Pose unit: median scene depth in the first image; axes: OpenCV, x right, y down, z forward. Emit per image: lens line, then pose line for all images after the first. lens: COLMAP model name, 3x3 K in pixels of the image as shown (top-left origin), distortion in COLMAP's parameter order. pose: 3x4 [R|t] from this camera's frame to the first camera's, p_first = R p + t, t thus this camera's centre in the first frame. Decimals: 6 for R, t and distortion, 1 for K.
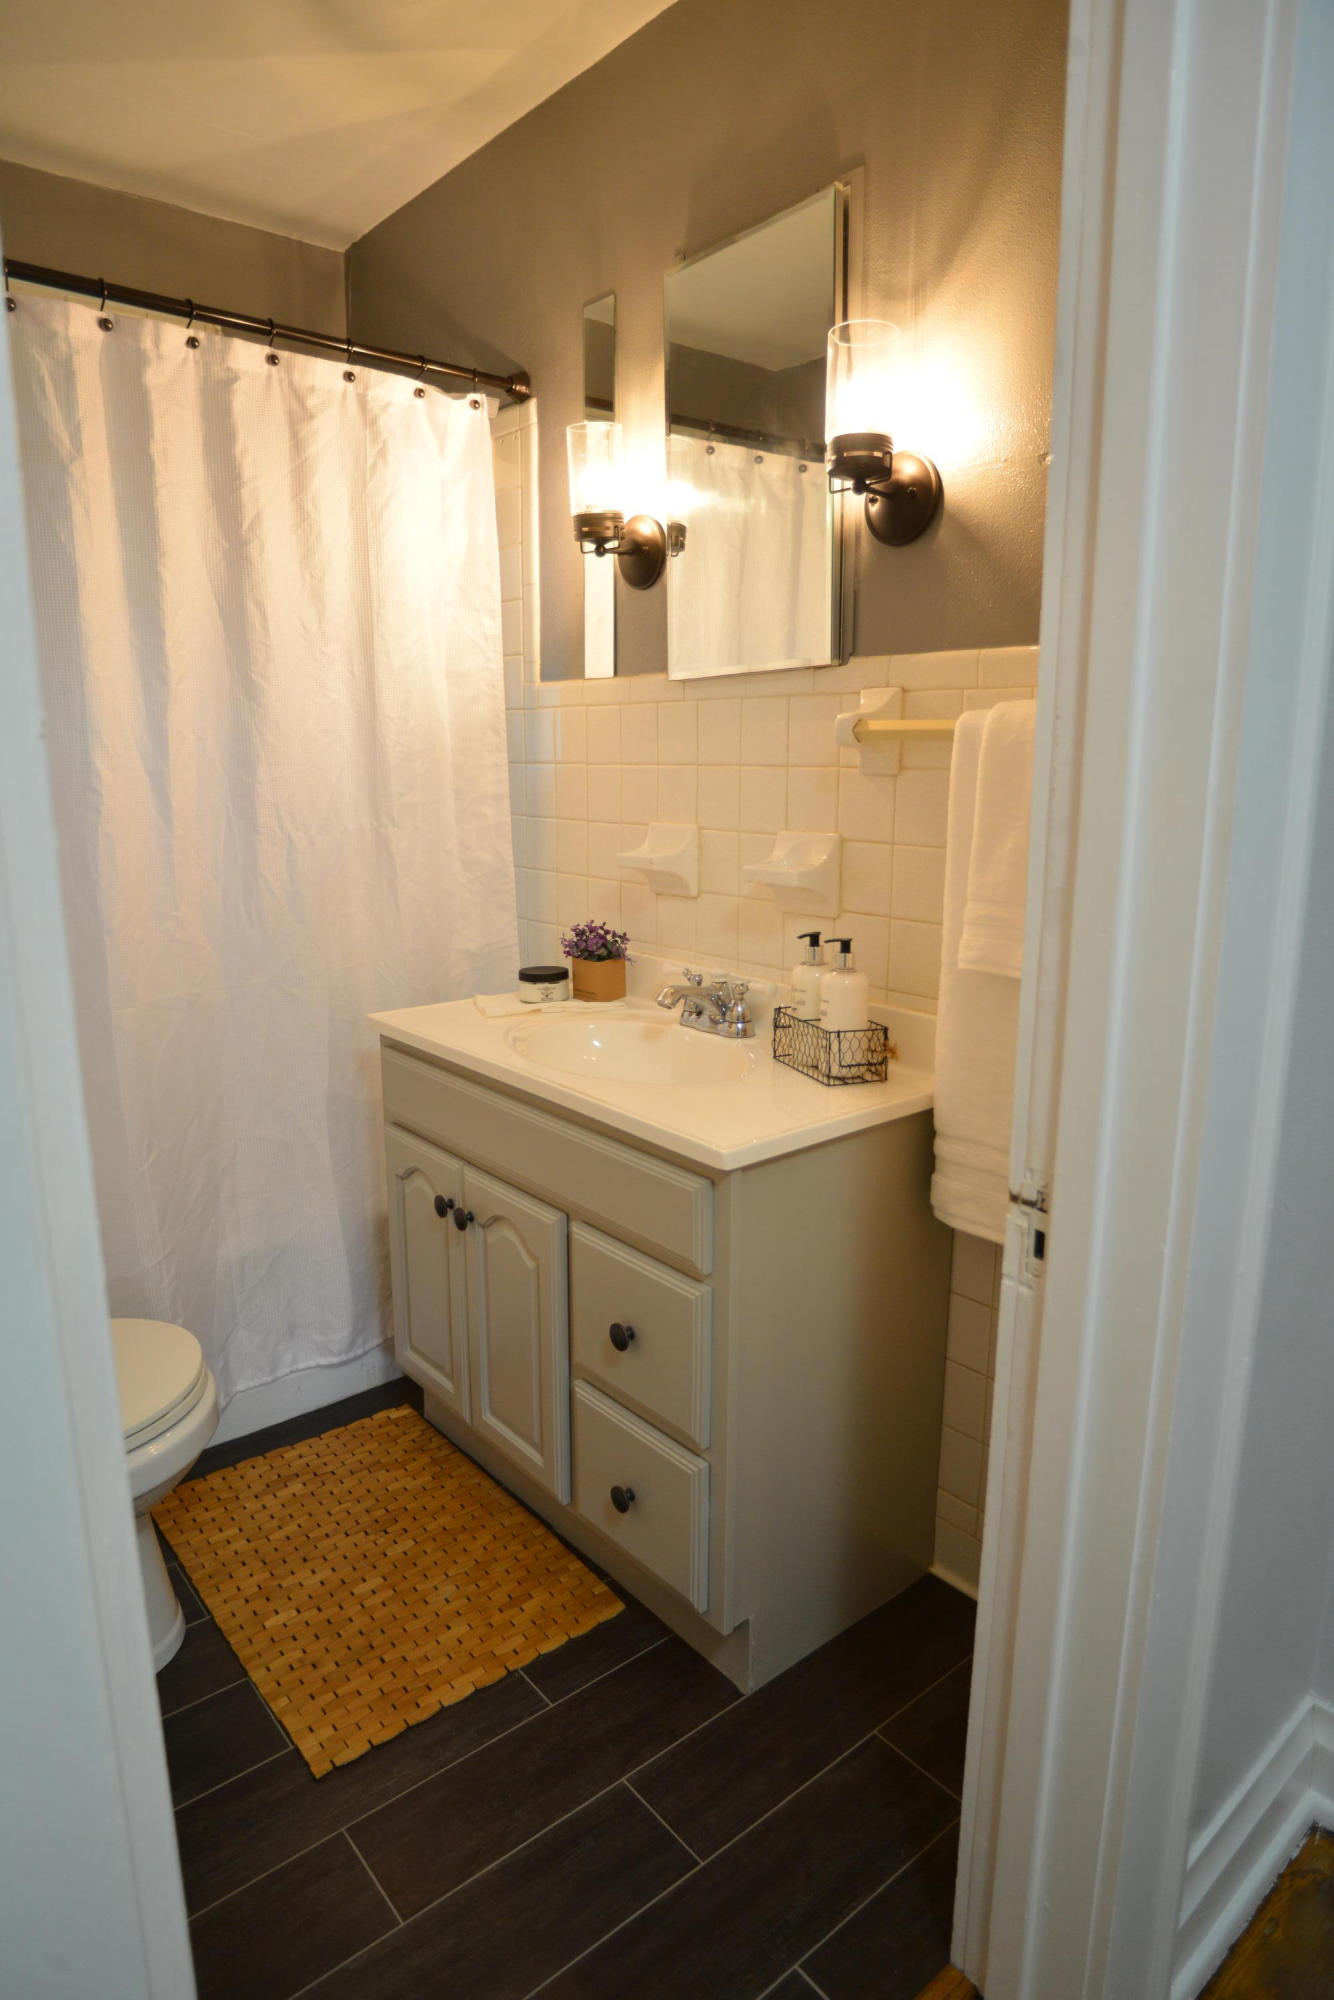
lens RADIAL K [[1185.5, 0, 651.5], [0, 1185.5, 1002.8], [0, 0, 1]] dist [-0.042644, 0.006783]
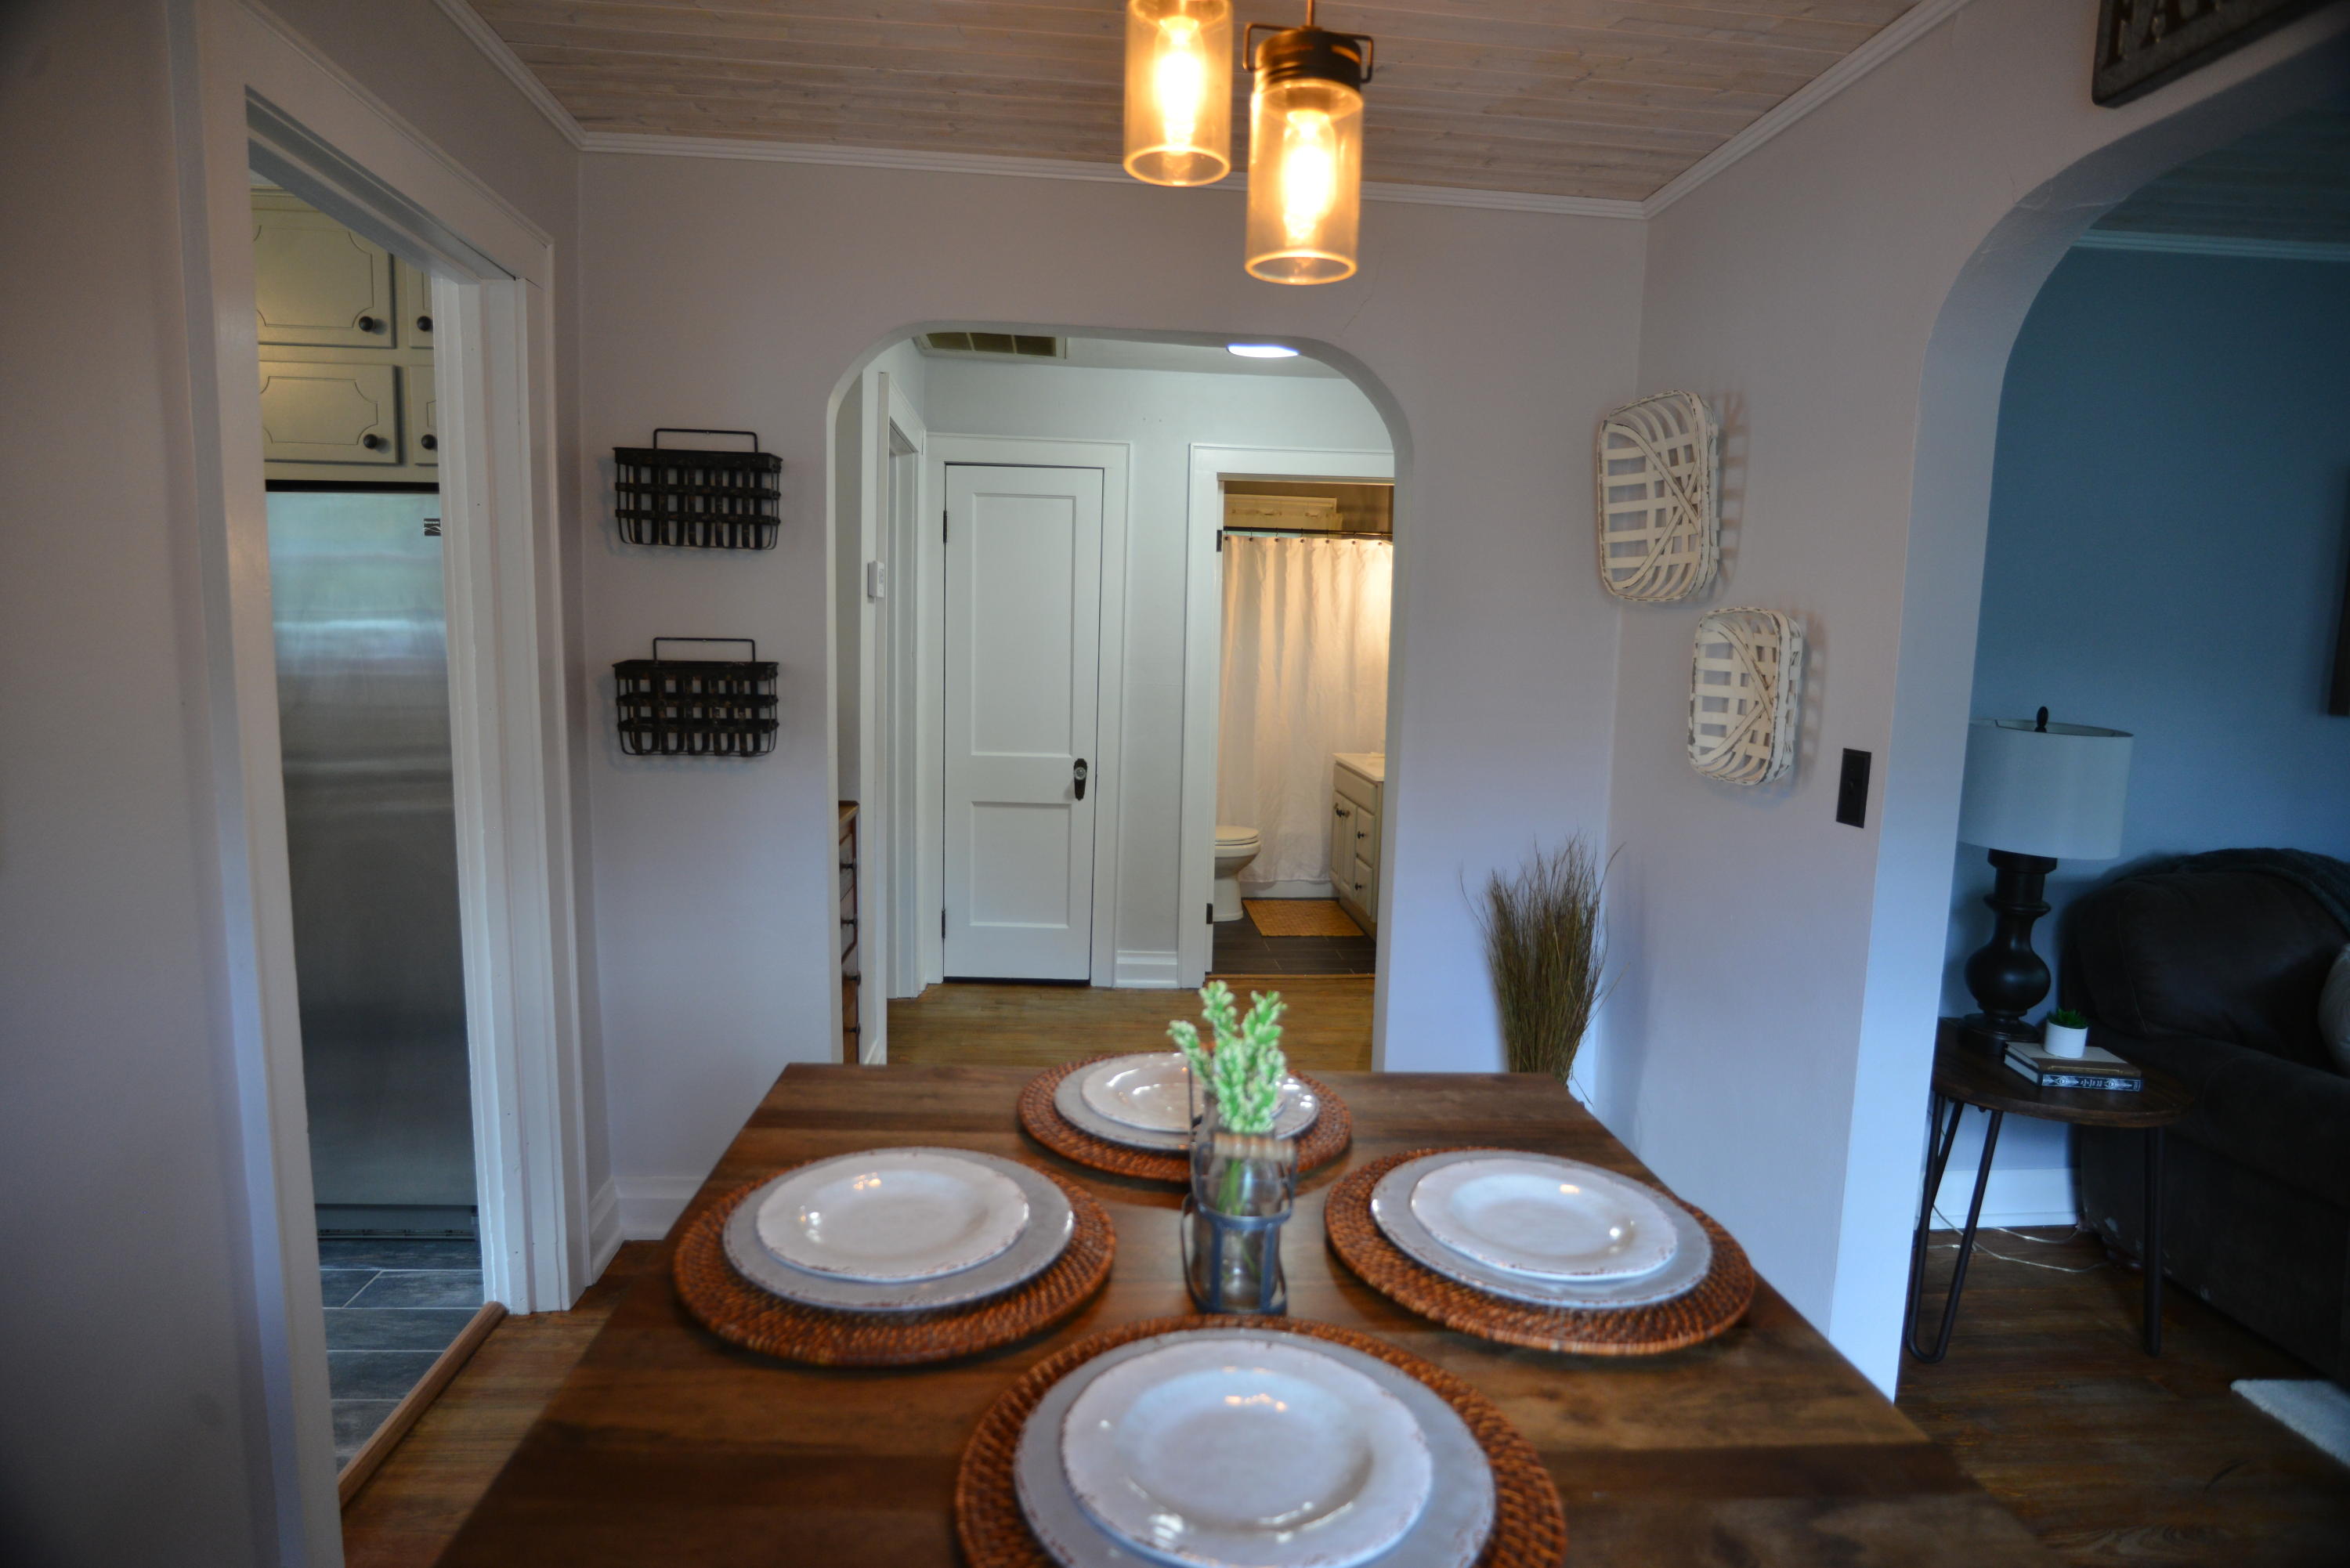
lens RADIAL K [[1247.4, 0, 1175.0], [0, 1247.4, 792.0], [0, 0, 1]] dist [-0.046454, 0.013644]
pose [[0.821424, 0.090802, -0.563044, 1.260922], [-0.144646, 0.988134, -0.051668, 0.340413], [0.551671, 0.123883, 0.824811, -1.871239]]
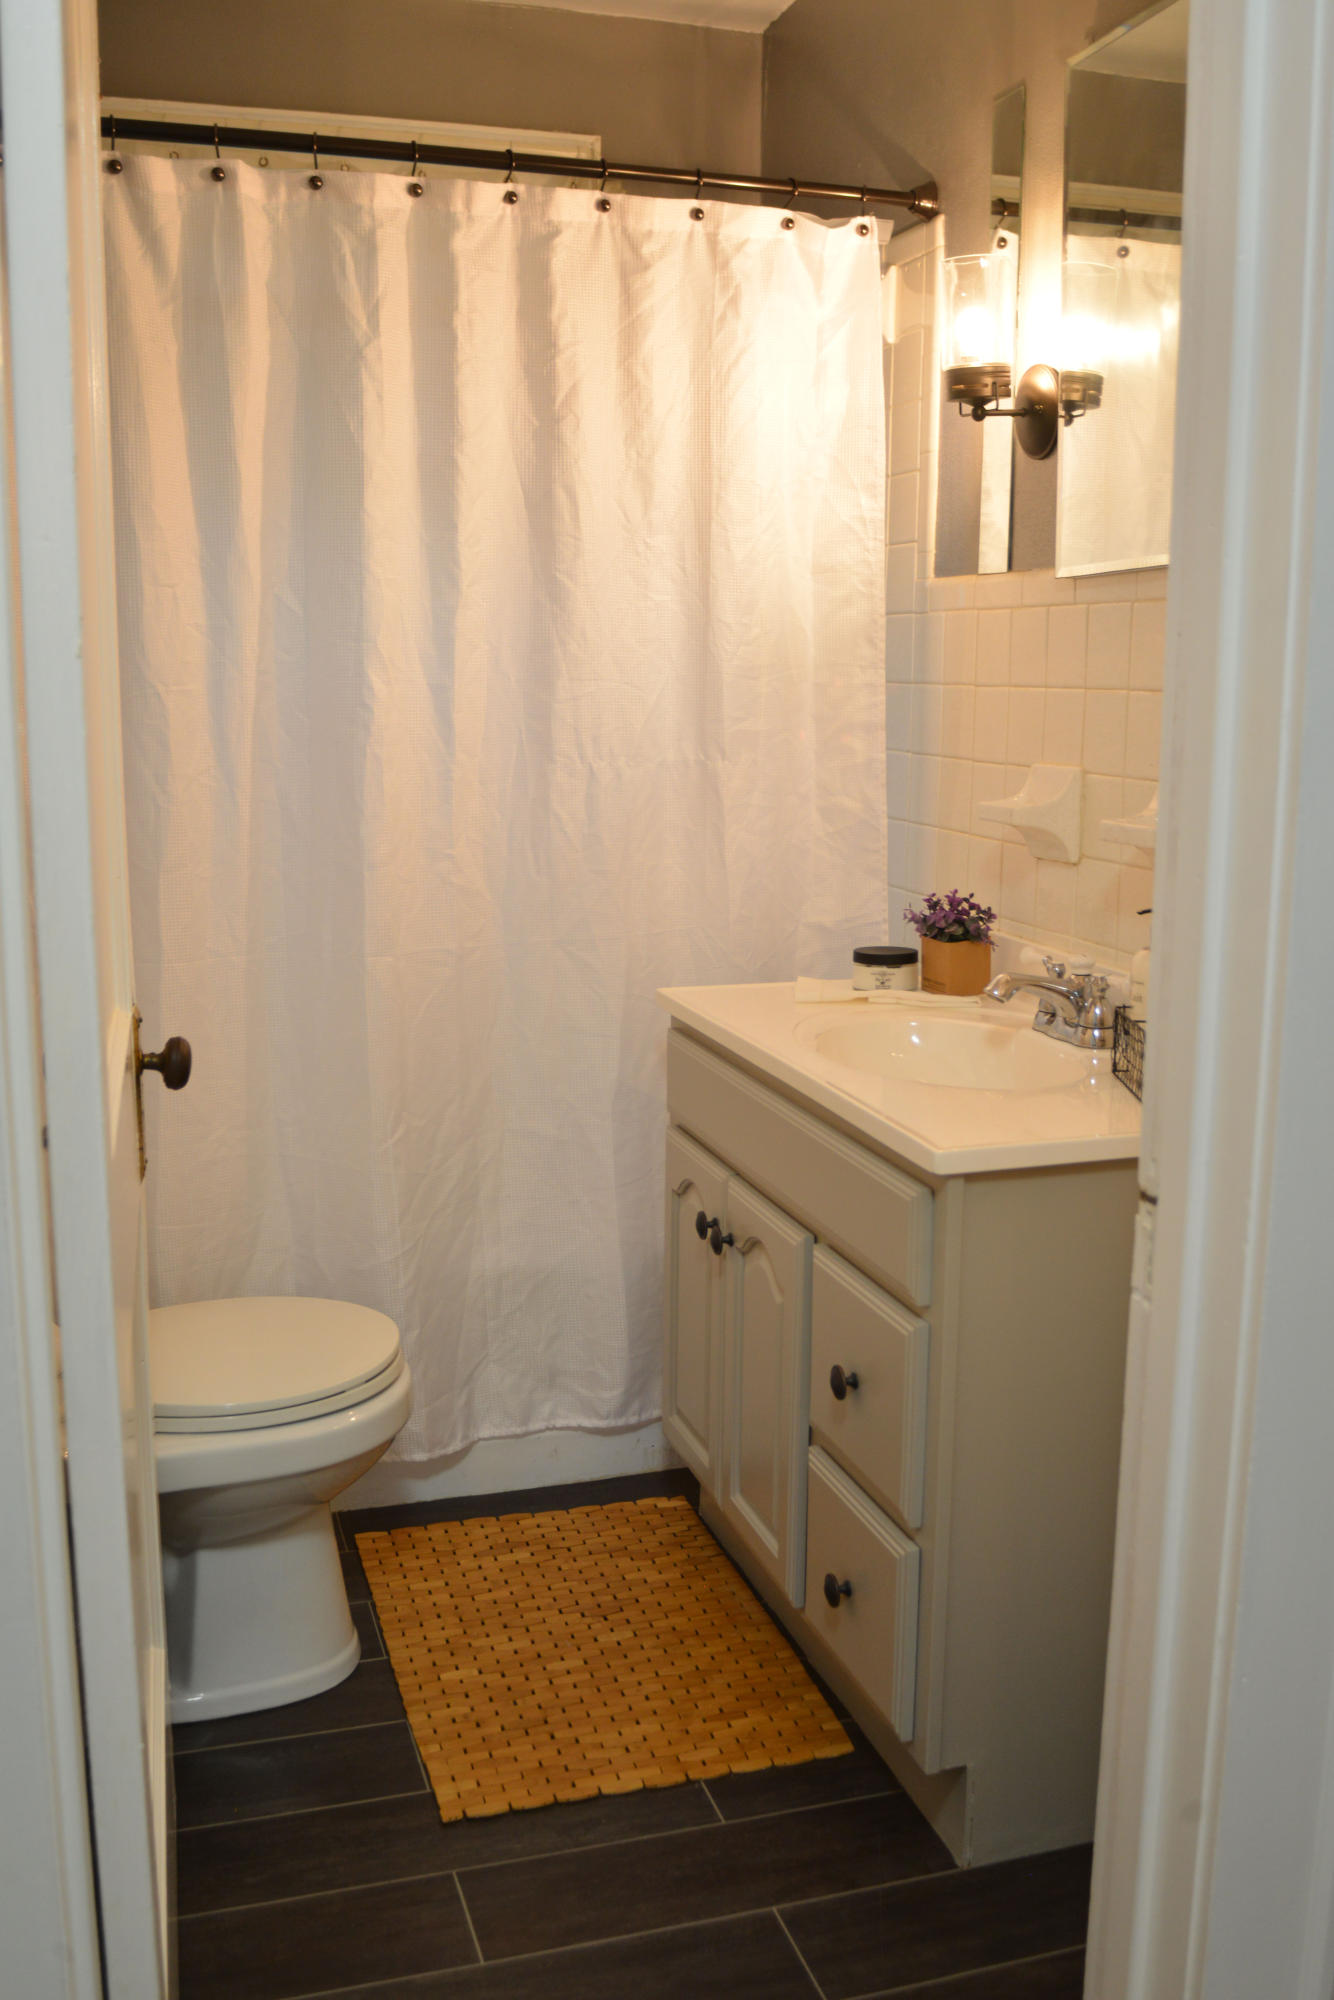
lens RADIAL K [[1907.2, 0, 671.1], [0, 1907.2, 998.9], [0, 0, 1]] dist [-0.075523, 0.000000]
pose [[0.925243, 0.072421, -0.372398, 0.265319], [-0.085775, 0.996126, -0.019396, 0.043278], [0.369551, 0.049889, 0.927870, -0.215411]]
